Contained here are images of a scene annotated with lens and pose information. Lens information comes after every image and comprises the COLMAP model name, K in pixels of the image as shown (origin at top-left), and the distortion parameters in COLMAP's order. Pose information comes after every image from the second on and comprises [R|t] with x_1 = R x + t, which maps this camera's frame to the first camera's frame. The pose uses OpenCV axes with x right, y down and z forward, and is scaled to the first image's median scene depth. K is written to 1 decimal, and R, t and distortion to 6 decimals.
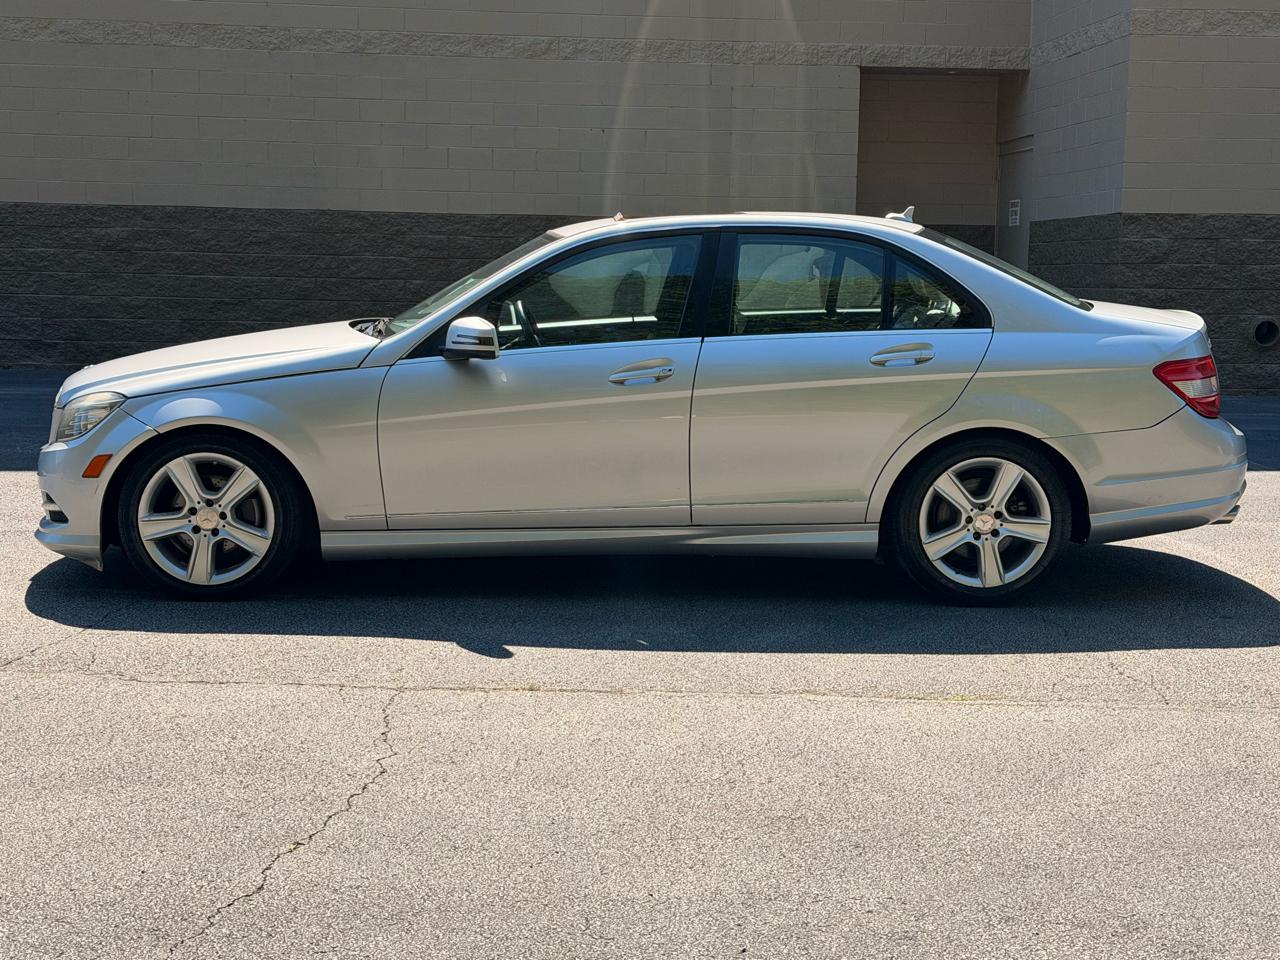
lens RADIAL K [[1892.7, 0, 640.0], [0, 1892.7, 480.0], [0, 0, 1]] dist [0.207914, -0.443563]
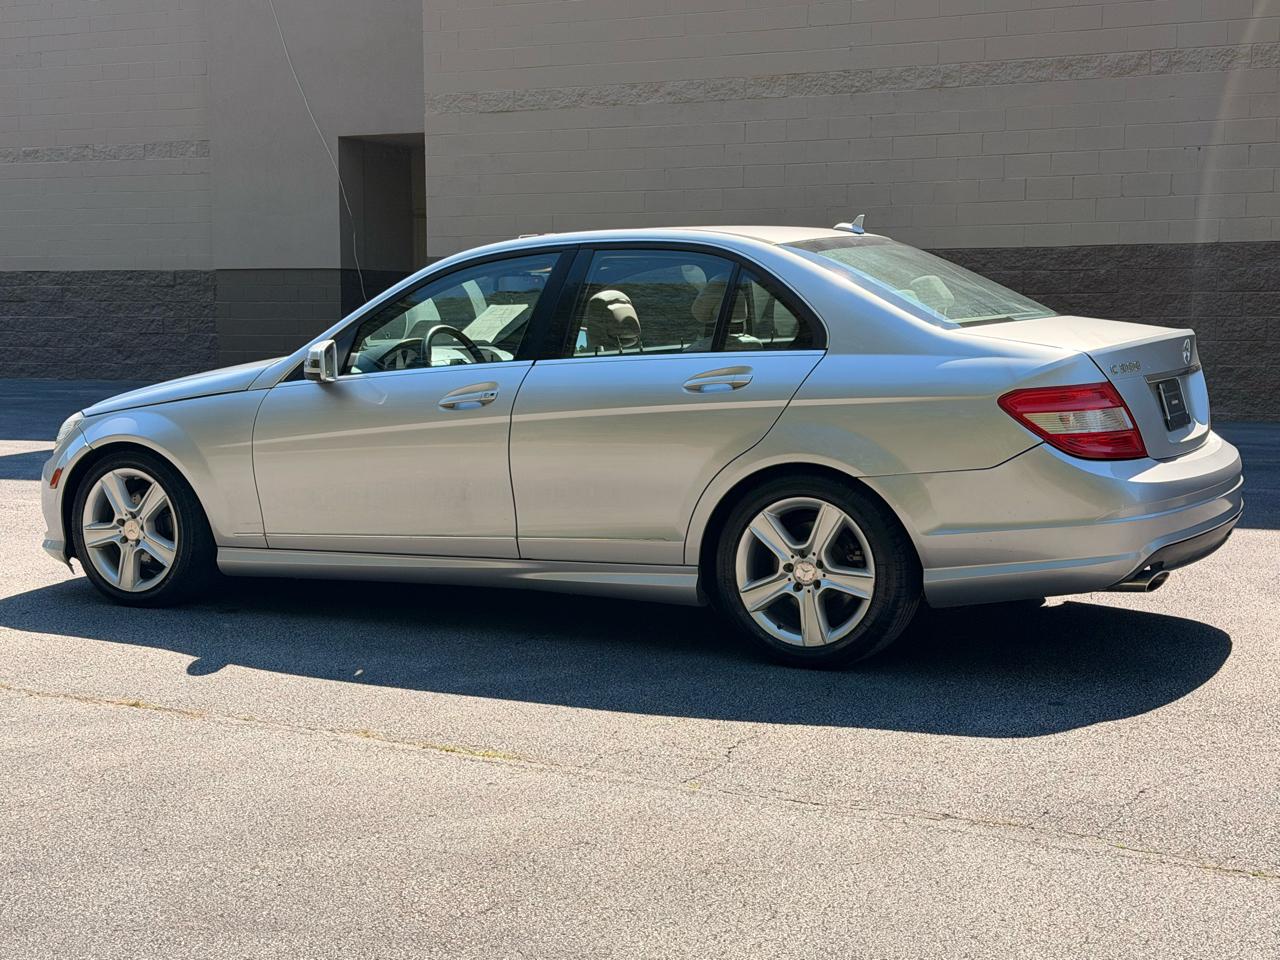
lens RADIAL K [[1892.7, 0, 640.0], [0, 1892.7, 480.0], [0, 0, 1]] dist [0.207914, -0.443563]
pose [[0.866644, 0.028931, -0.498088, 0.549105], [-0.041899, 0.999011, -0.014875, -0.003625], [0.497165, 0.033761, 0.866999, 0.207426]]
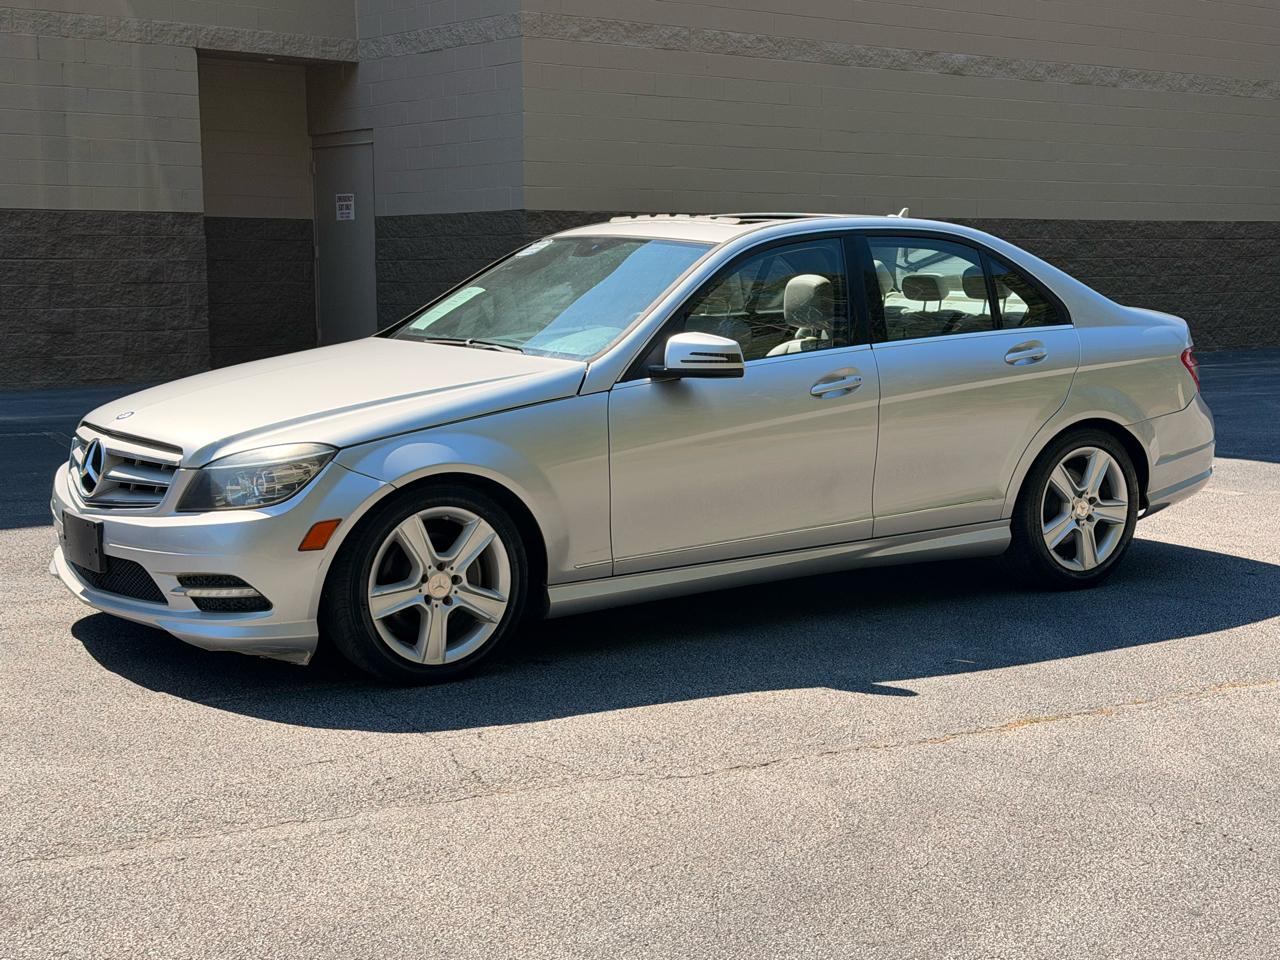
lens RADIAL K [[1892.7, 0, 640.0], [0, 1892.7, 480.0], [0, 0, 1]] dist [0.207914, -0.443563]
pose [[0.835991, -0.079483, 0.542956, -0.595918], [0.076111, 0.996686, 0.028716, -0.042657], [-0.543439, 0.017319, 0.839270, 0.249216]]
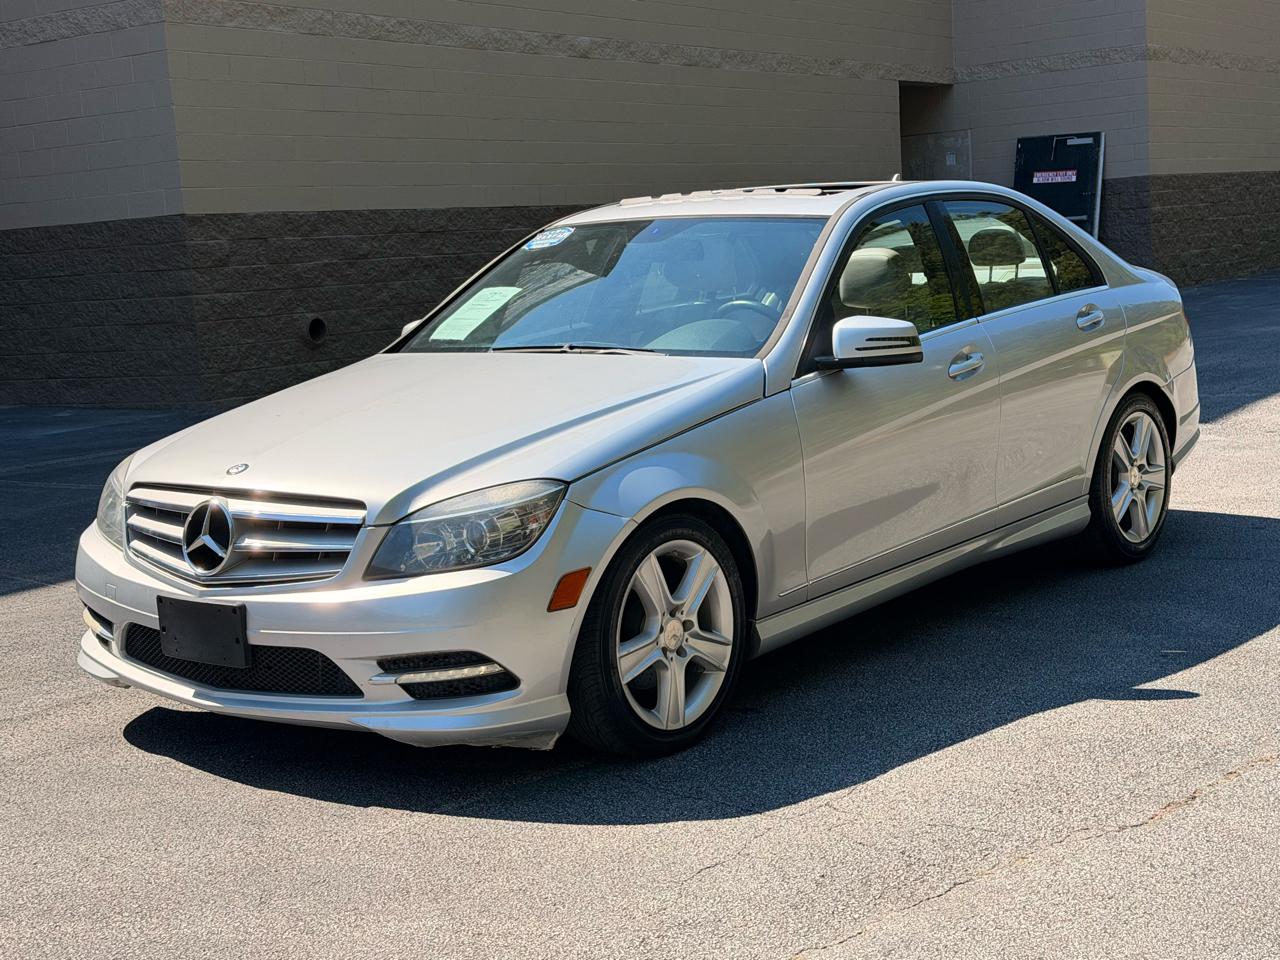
lens RADIAL K [[1892.7, 0, 640.0], [0, 1892.7, 480.0], [0, 0, 1]] dist [0.207914, -0.443563]
pose [[0.634485, -0.150803, 0.758082, -0.749342], [0.158732, 0.985300, 0.063150, -0.081324], [-0.756461, 0.080265, 0.649095, 0.544856]]
